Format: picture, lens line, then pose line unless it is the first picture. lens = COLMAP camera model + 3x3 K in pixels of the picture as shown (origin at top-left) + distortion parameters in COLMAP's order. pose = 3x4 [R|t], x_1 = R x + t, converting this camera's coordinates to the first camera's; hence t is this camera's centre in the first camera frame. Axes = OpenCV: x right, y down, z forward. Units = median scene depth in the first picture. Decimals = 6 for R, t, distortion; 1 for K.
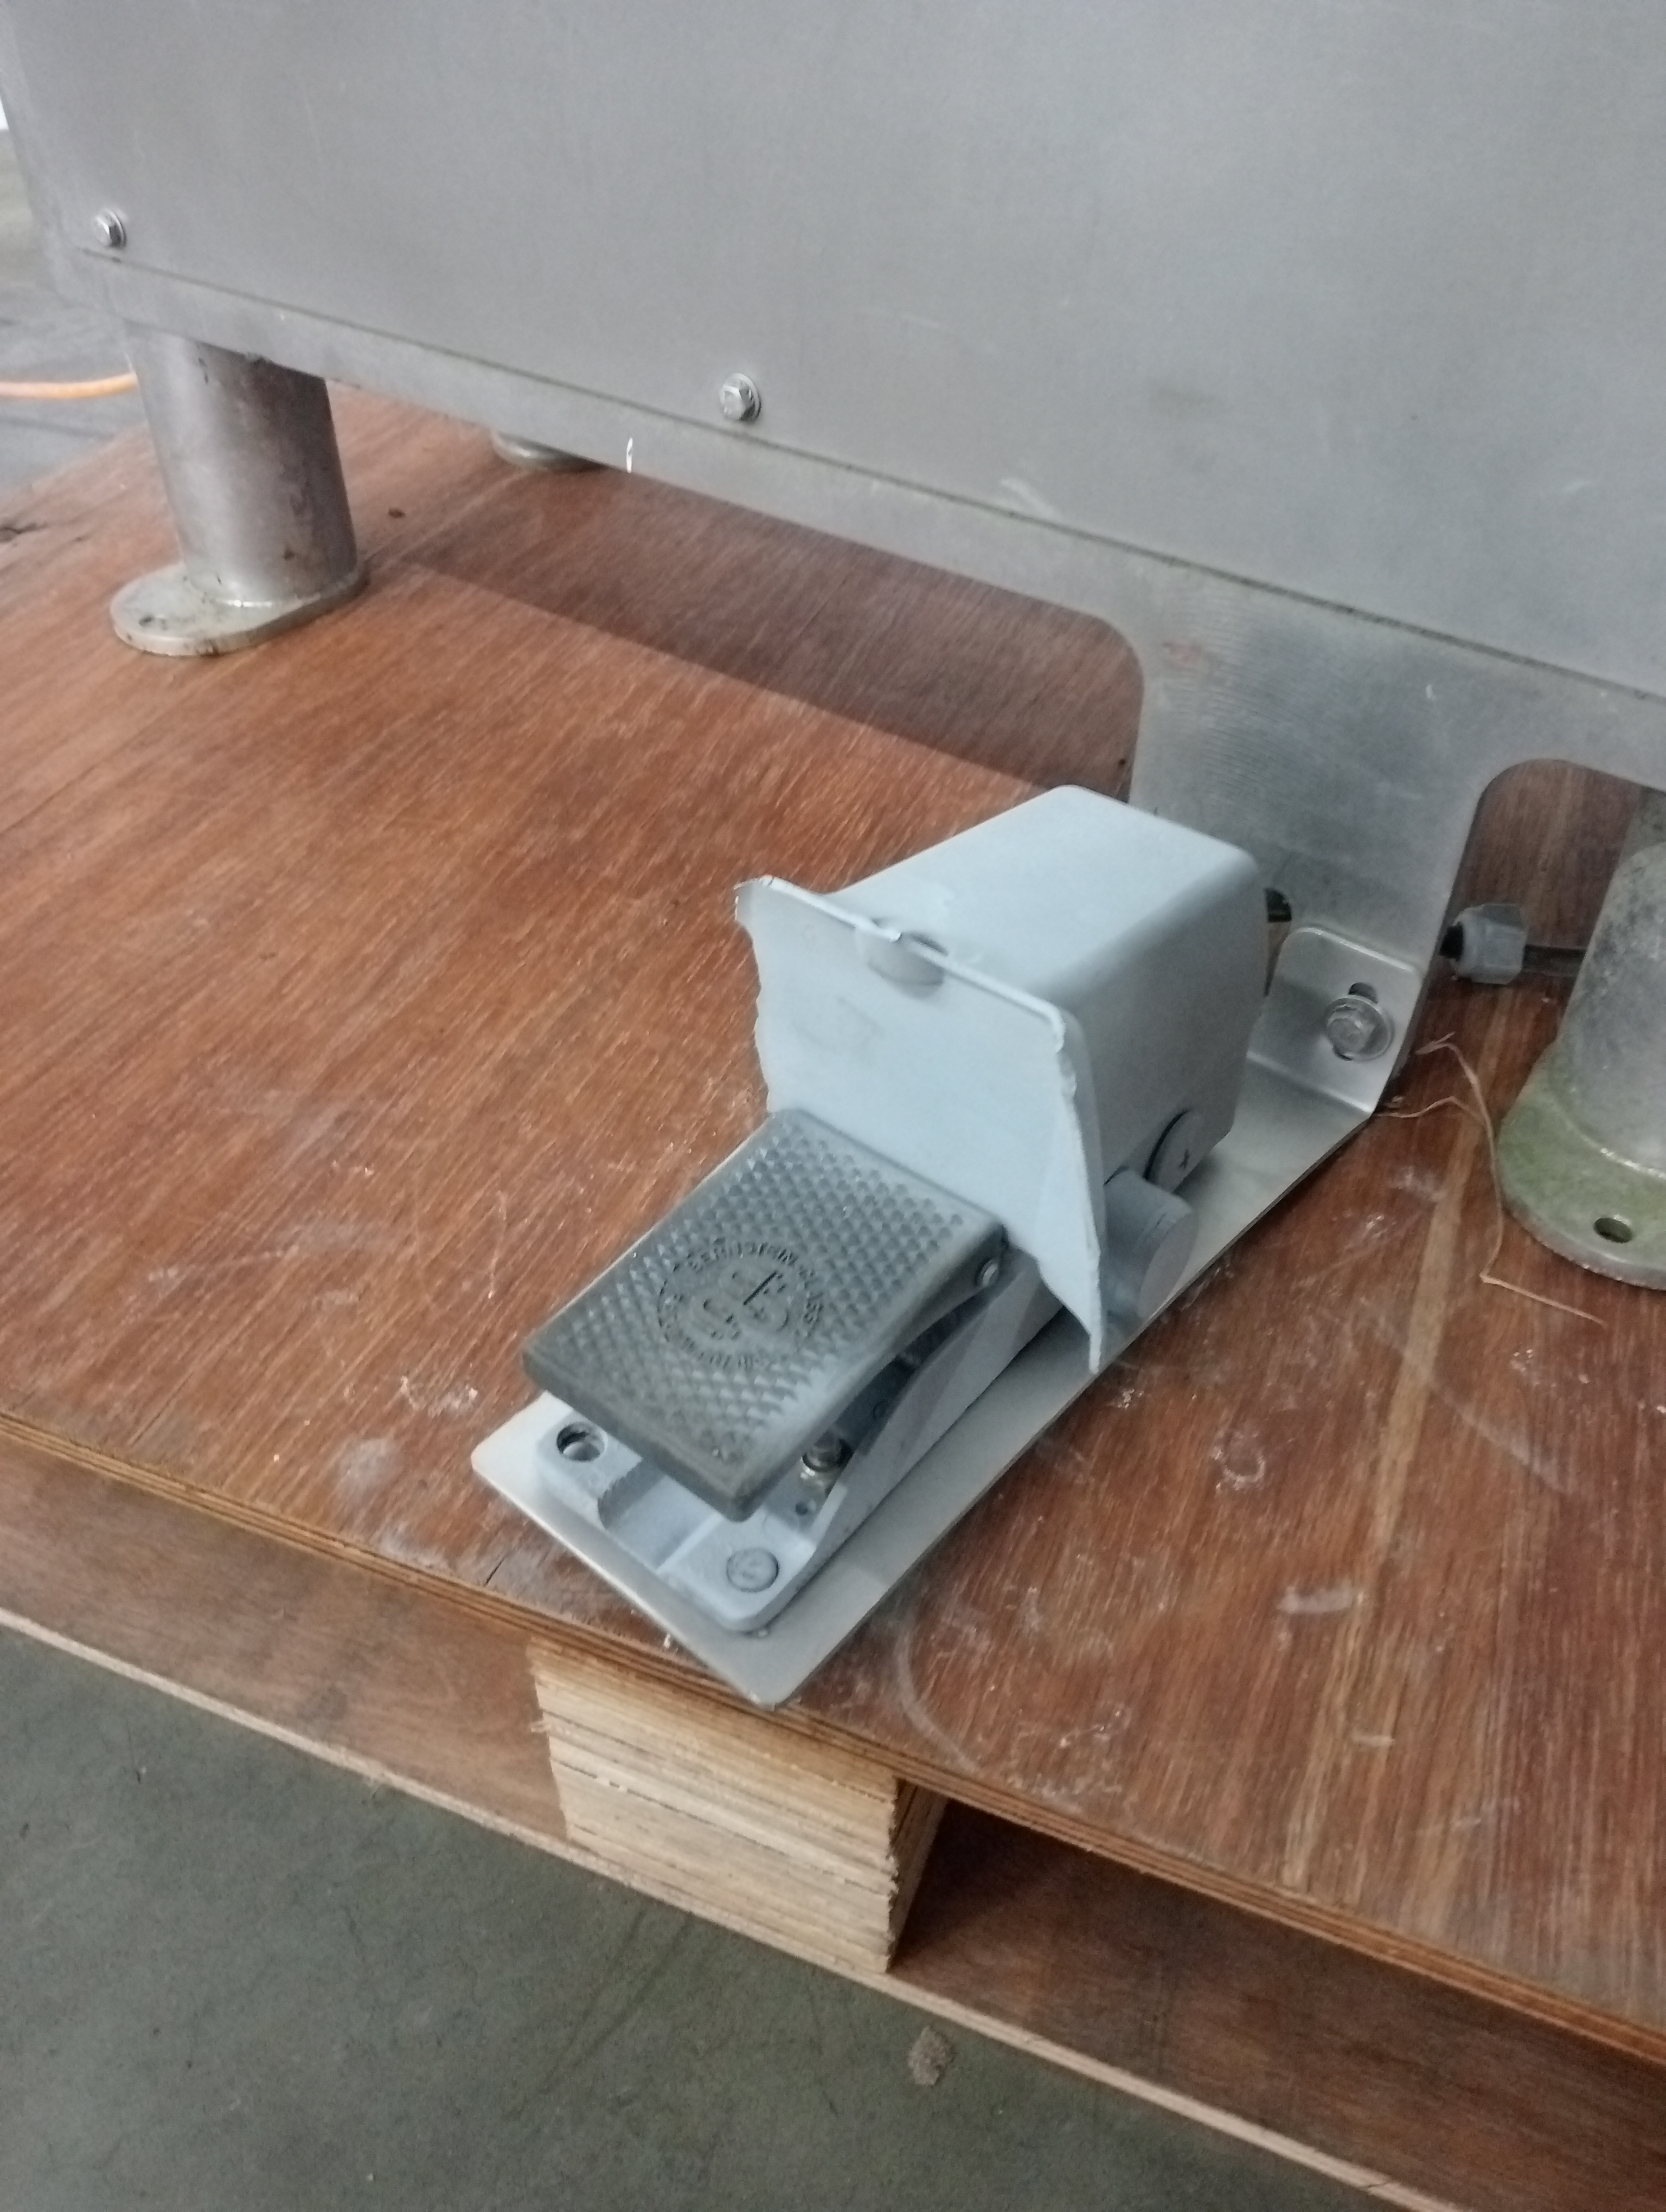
lens RADIAL K [[1772.5, 0, 833.0], [0, 1772.5, 1106.0], [0, 0, 1]] dist [0.045662, -0.046365]
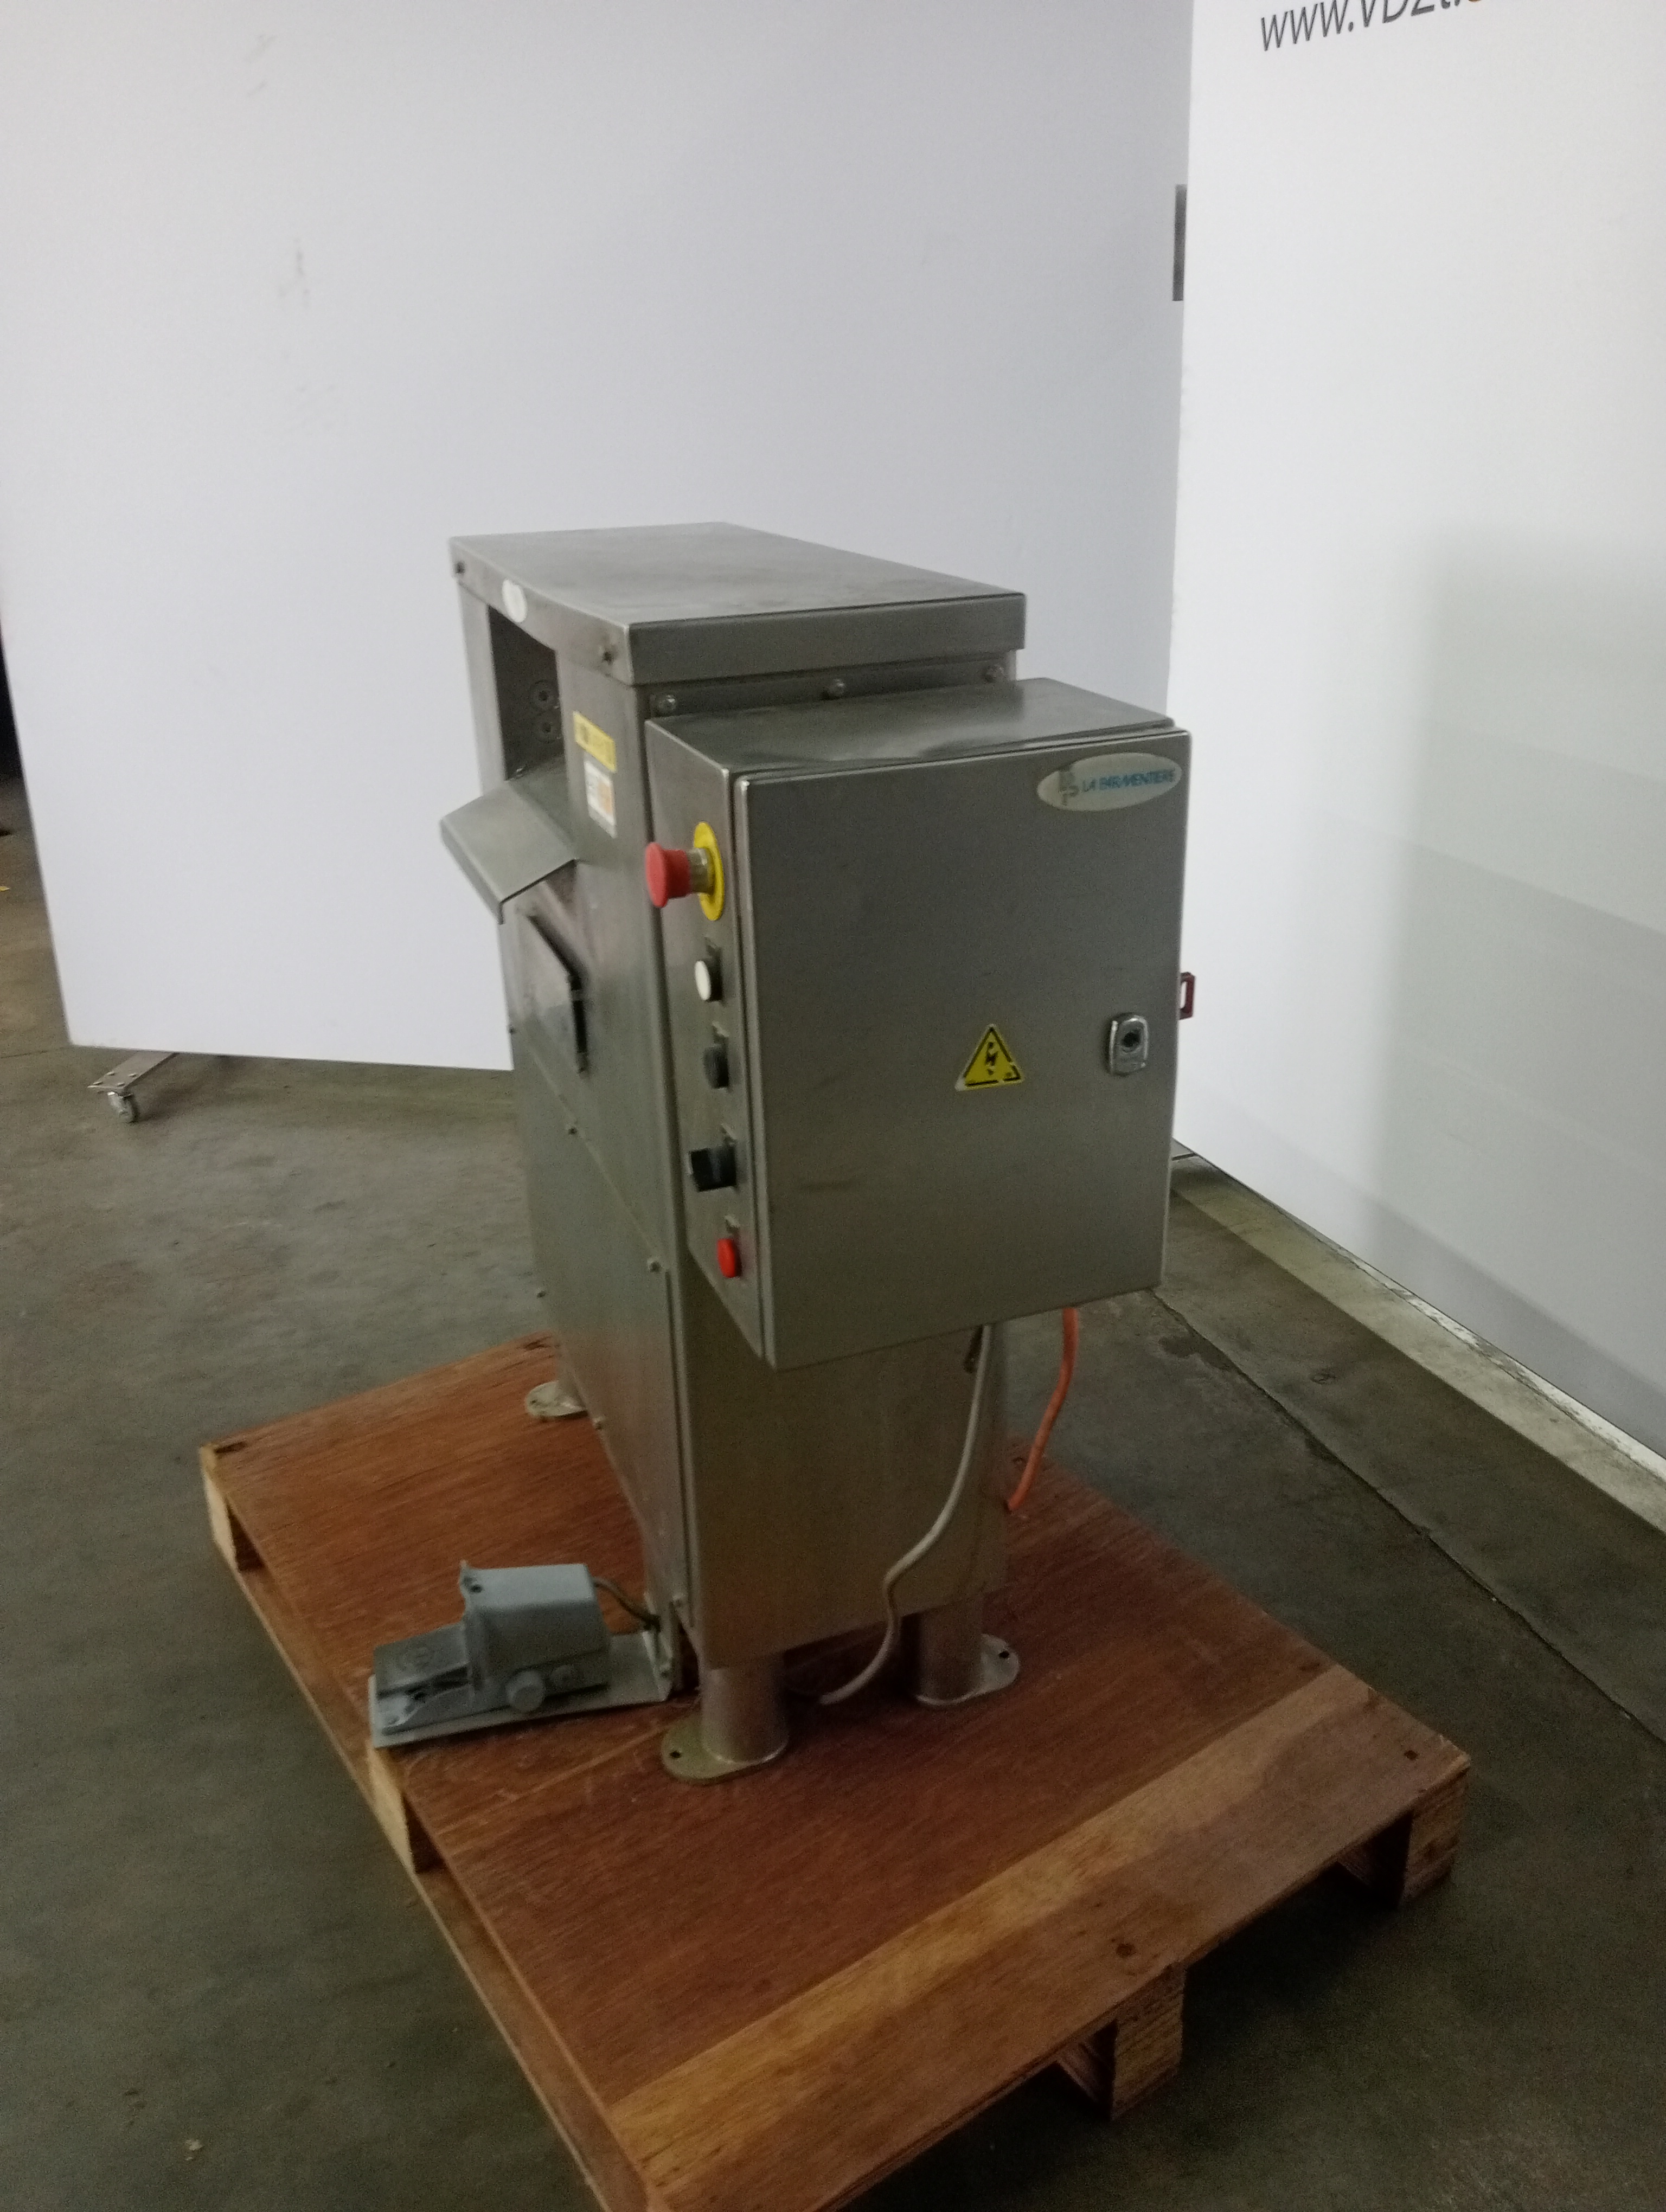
lens RADIAL K [[1762.6, 0, 833.0], [0, 1762.6, 1106.0], [0, 0, 1]] dist [0.082891, -0.074173]
pose [[0.826532, 0.209274, -0.522542, 2.269806], [-0.352045, 0.916542, -0.189779, -0.538613], [0.439215, 0.340817, 0.831224, -2.145705]]
